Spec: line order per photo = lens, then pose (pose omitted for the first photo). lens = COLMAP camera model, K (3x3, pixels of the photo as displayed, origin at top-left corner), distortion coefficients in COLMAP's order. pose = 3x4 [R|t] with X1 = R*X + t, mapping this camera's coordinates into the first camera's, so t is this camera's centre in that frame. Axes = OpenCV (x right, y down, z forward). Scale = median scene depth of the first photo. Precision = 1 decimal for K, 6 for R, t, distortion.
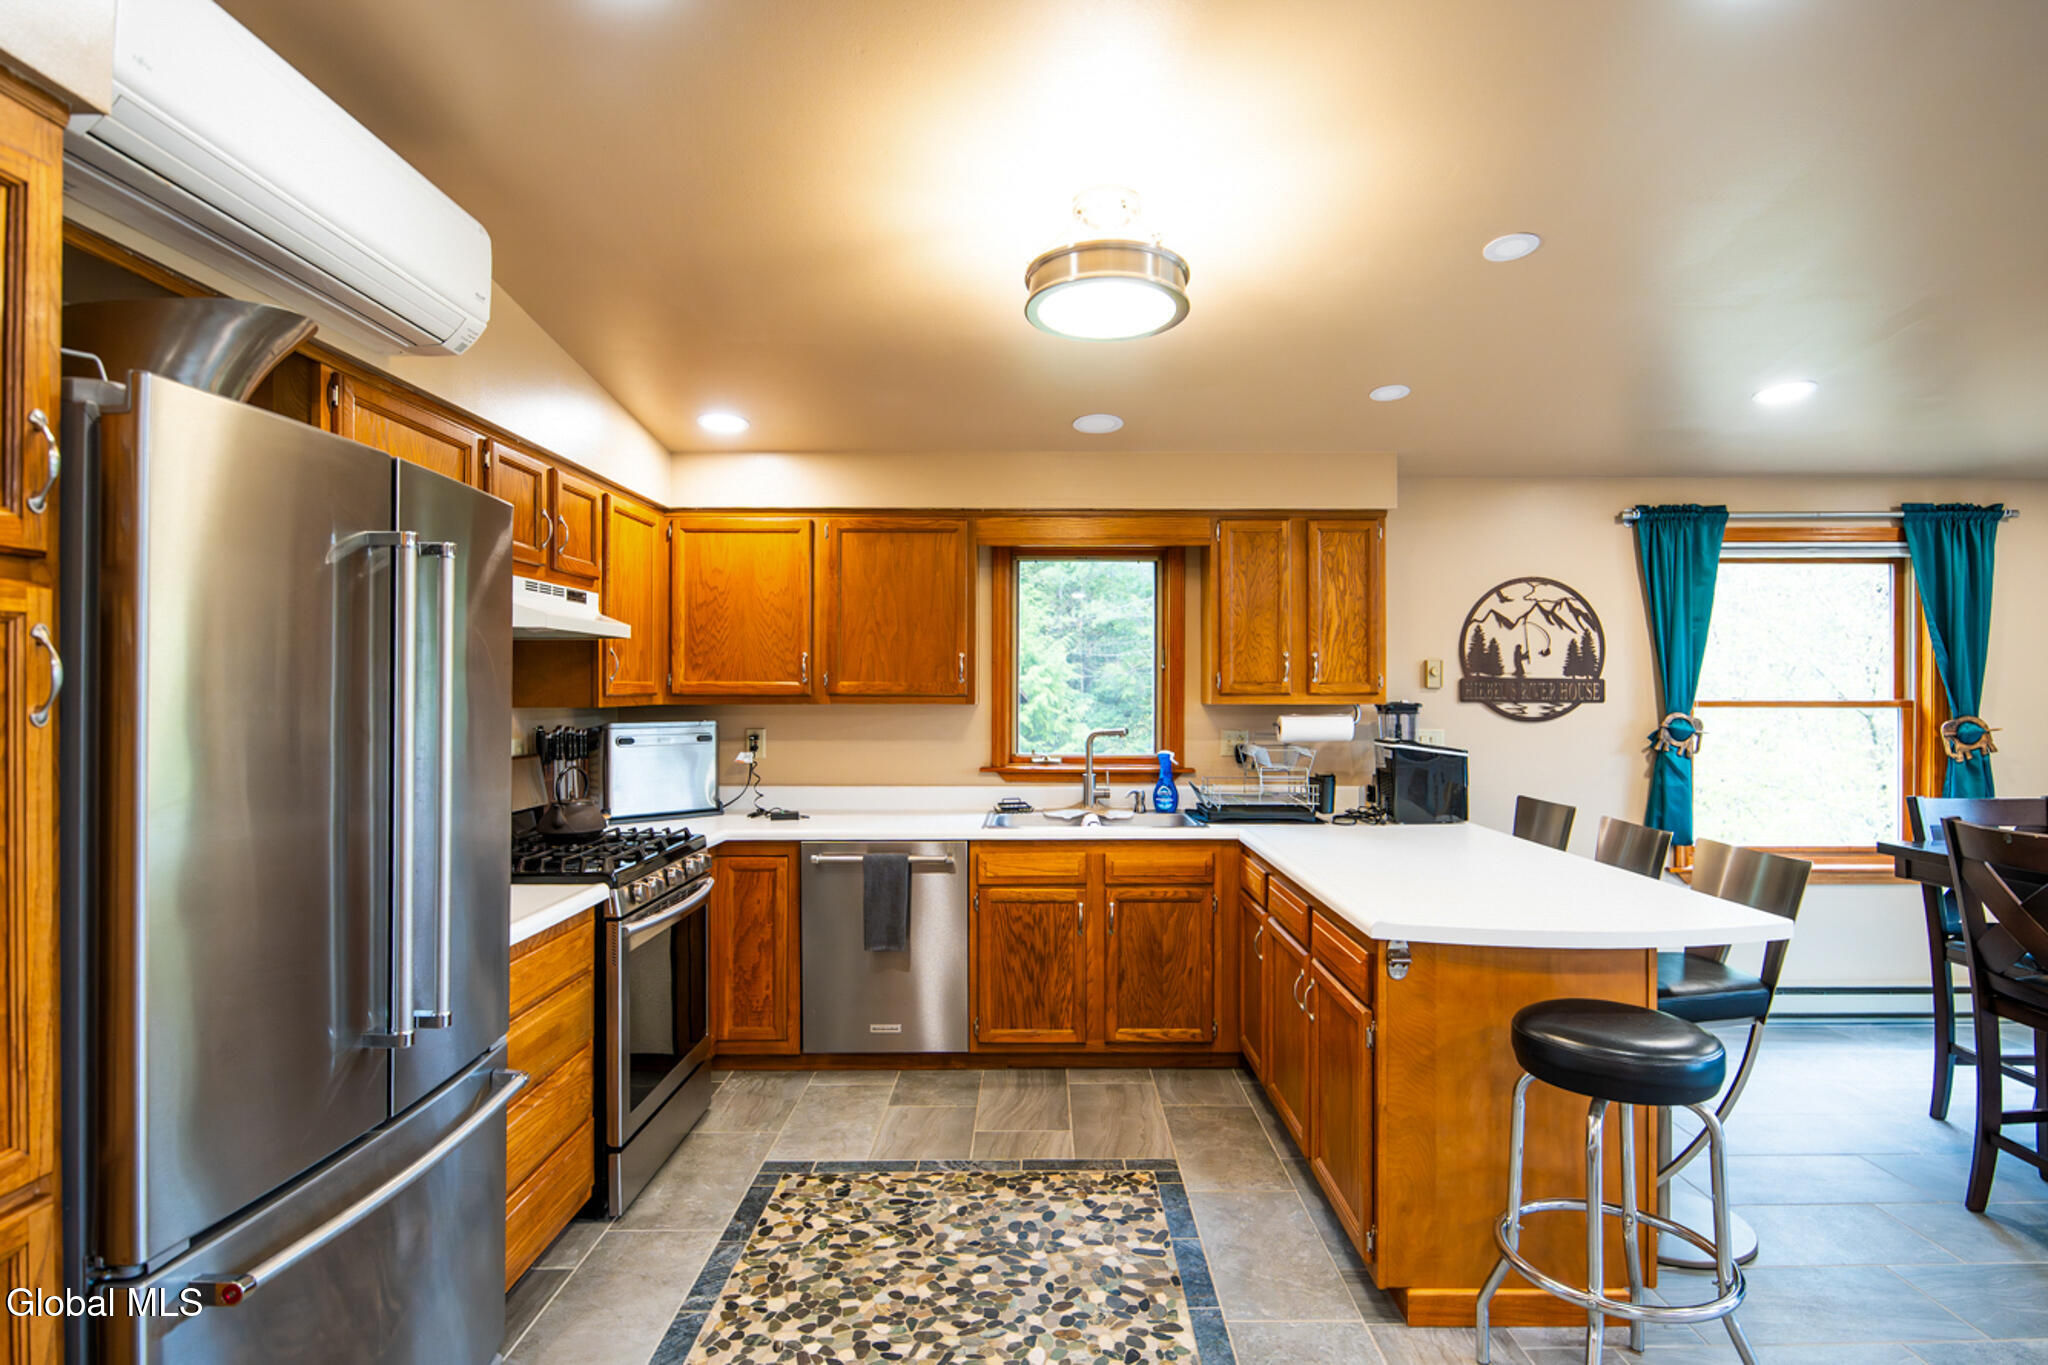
lens RADIAL K [[1058.7, 0, 1030.7], [0, 1058.7, 687.4], [0, 0, 1]] dist [-0.005008, -0.007350]
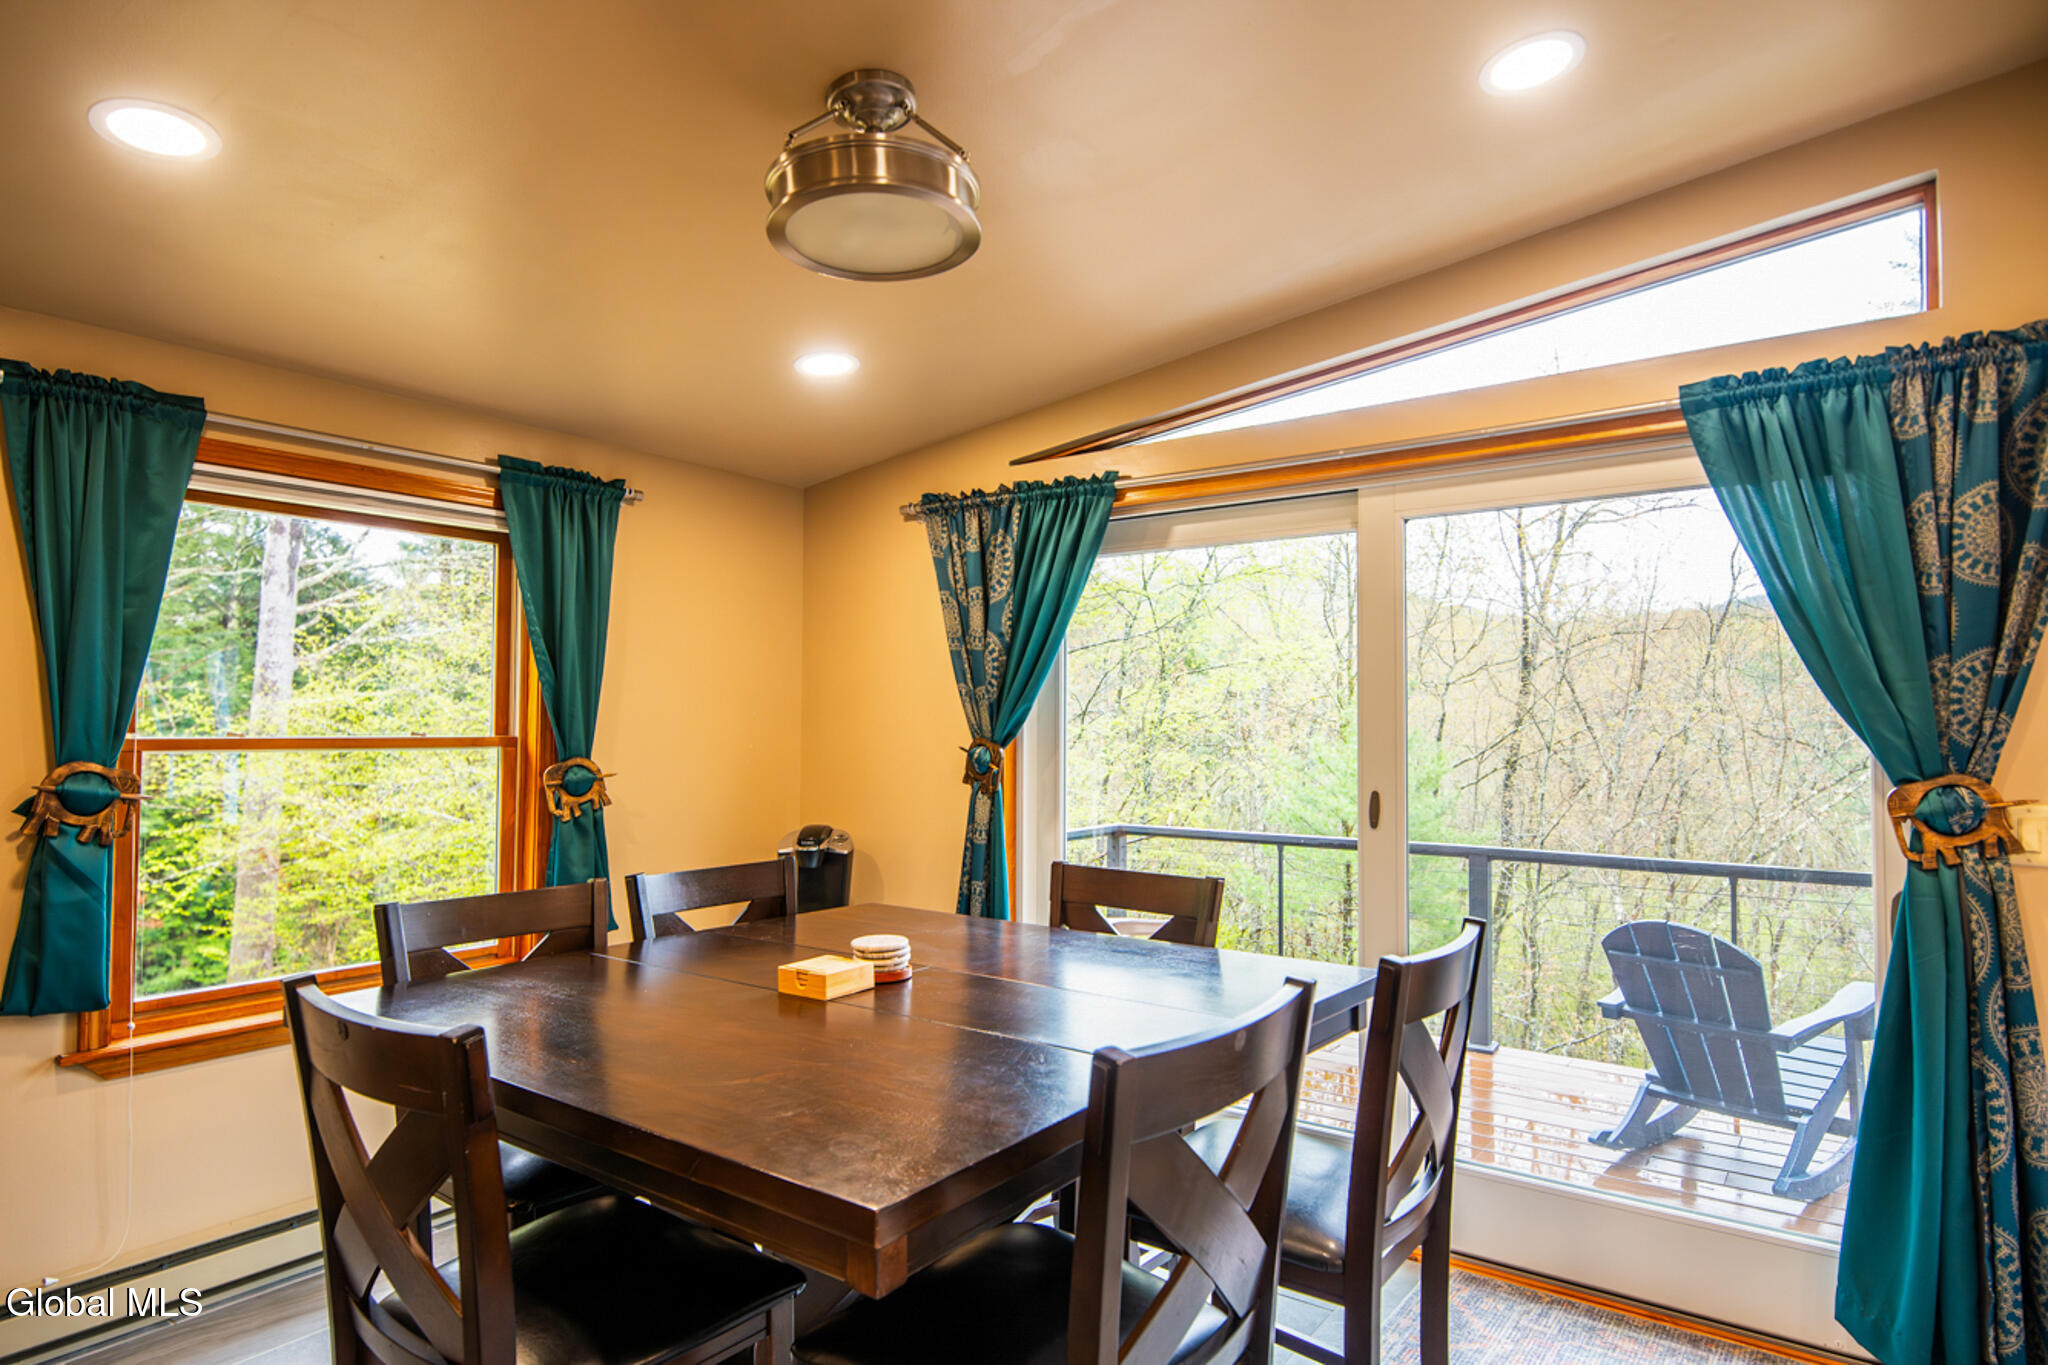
lens RADIAL K [[1182.3, 0, 1020.0], [0, 1182.3, 700.9], [0, 0, 1]] dist [0.002145, -0.000414]
pose [[0.582479, 0.022473, 0.812535, 0.425514], [-0.005768, 0.999707, -0.023515, 0.005076], [-0.812825, 0.009010, 0.582438, 0.282730]]
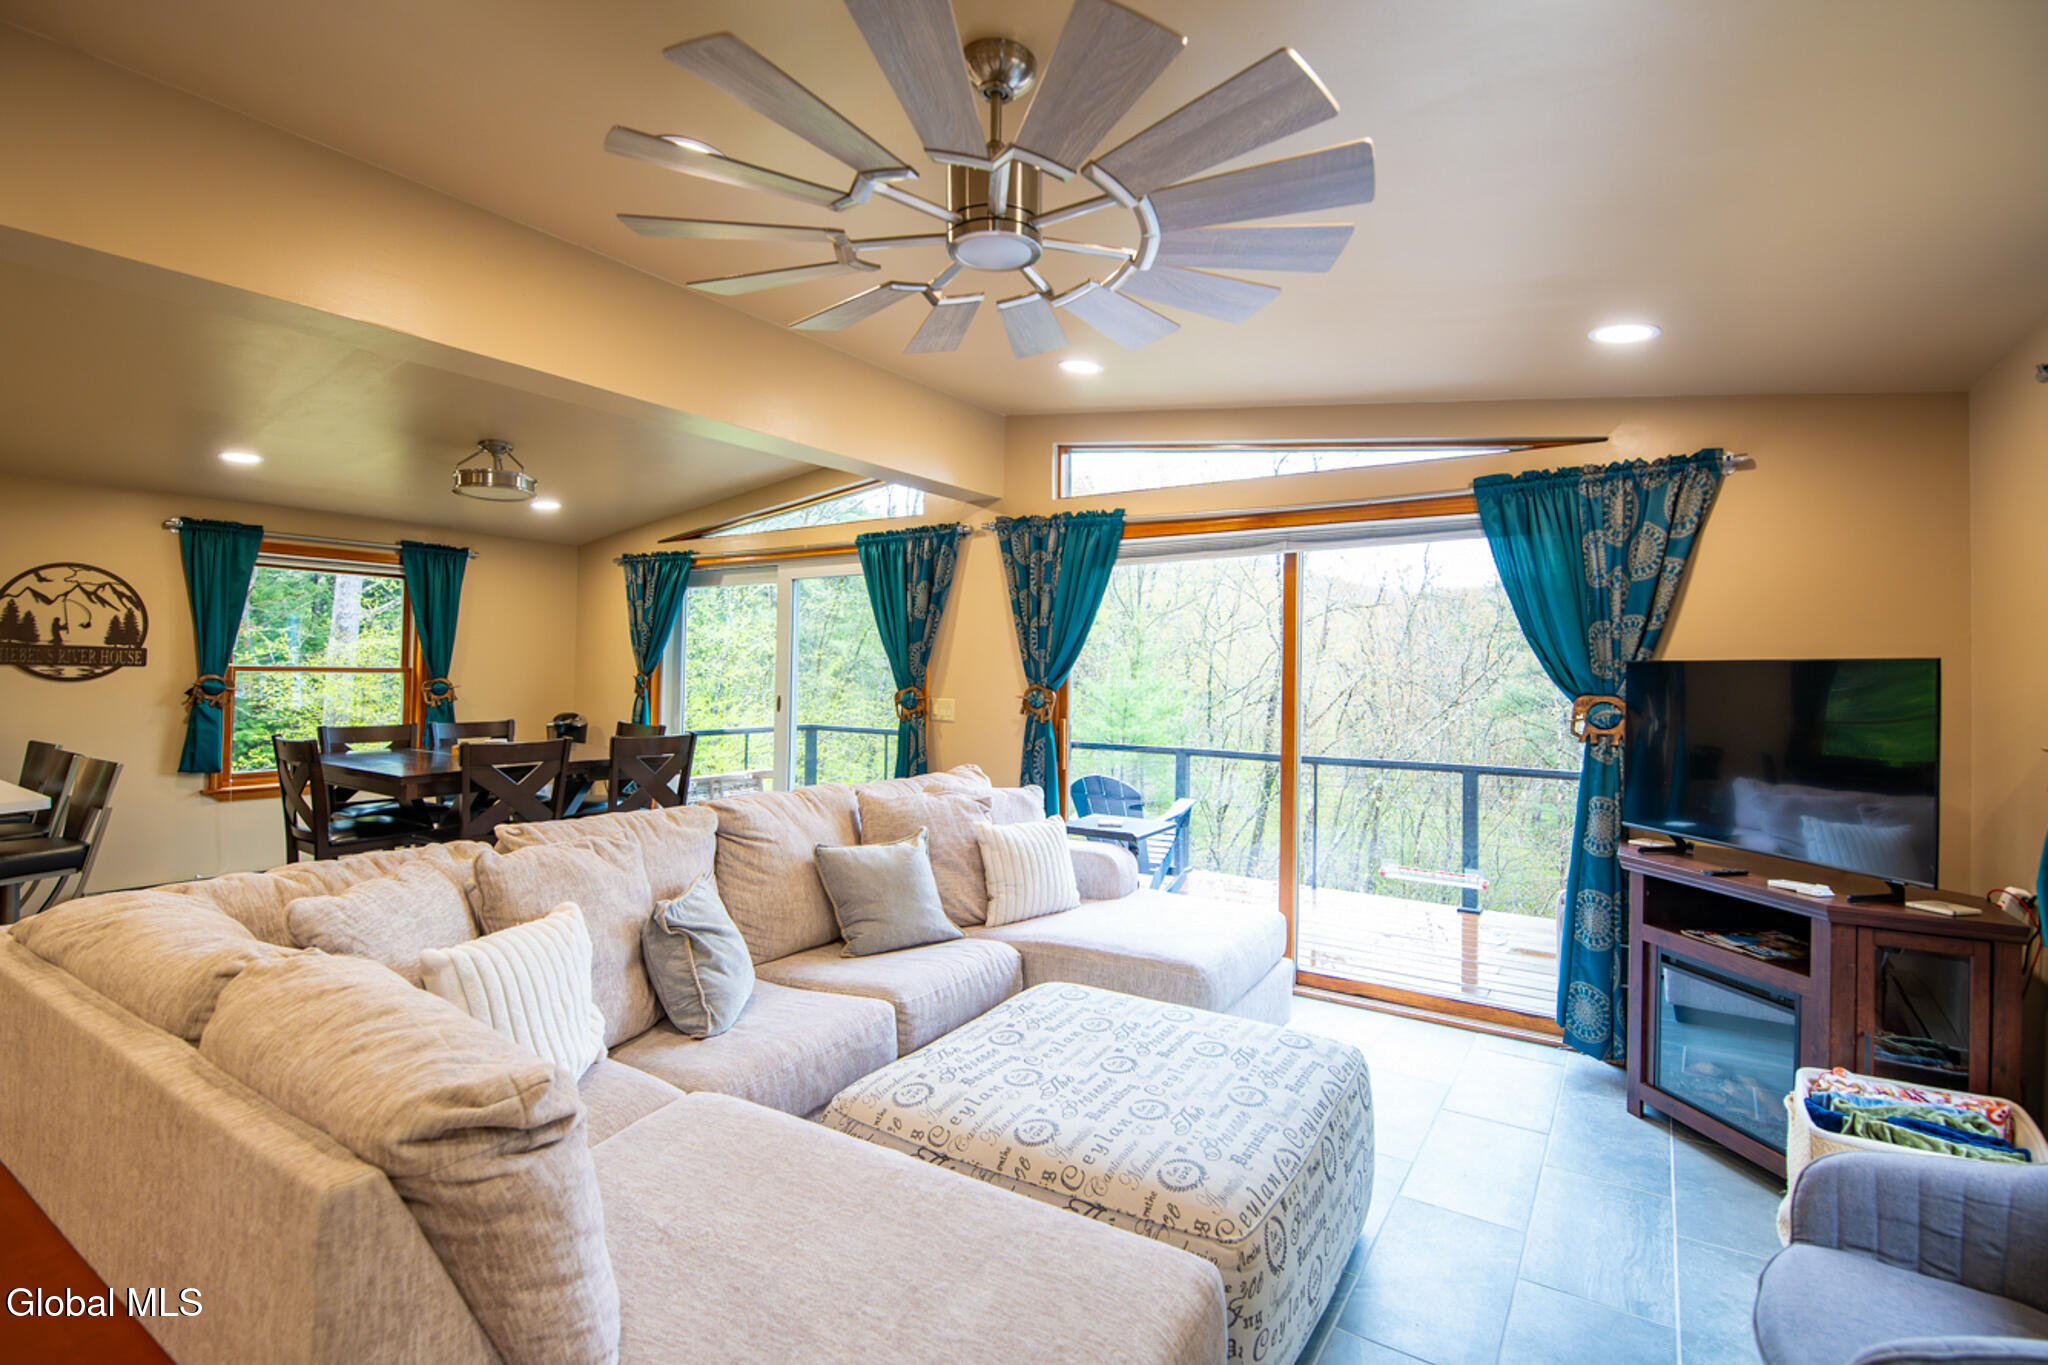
lens RADIAL K [[945.2, 0, 1000.0], [0, 945.2, 652.4], [0, 0, 1]] dist [-0.009132, -0.004820]
pose [[0.545681, 0.026877, 0.837562, 0.169131], [-0.018366, 0.999629, -0.020113, 0.001252], [-0.837792, -0.004407, 0.545972, -0.523943]]
